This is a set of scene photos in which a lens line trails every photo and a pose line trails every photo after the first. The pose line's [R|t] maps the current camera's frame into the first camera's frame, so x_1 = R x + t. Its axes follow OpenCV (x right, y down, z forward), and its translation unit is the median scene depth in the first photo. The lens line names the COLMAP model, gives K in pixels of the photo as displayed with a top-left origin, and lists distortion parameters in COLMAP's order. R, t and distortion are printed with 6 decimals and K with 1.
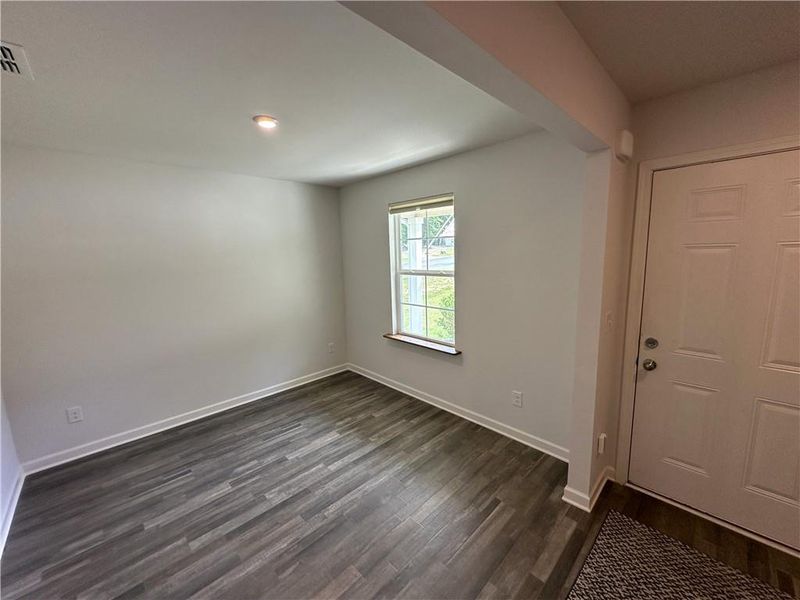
lens RADIAL K [[320.6, 0, 396.9], [0, 320.6, 301.6], [0, 0, 1]] dist [-0.003938, 0.001474]
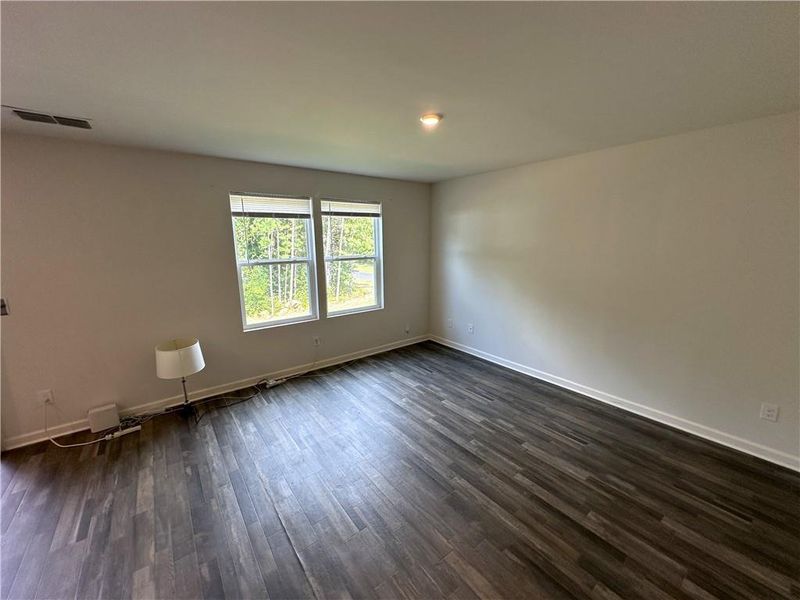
lens RADIAL K [[320.6, 0, 382.1], [0, 320.6, 256.9], [0, 0, 1]] dist [-0.003938, 0.001474]
pose [[-0.145726, 0.079898, -0.986093, 0.561499], [-0.142590, 0.984630, 0.100852, -0.098766], [0.978995, 0.155303, -0.132094, 0.537843]]
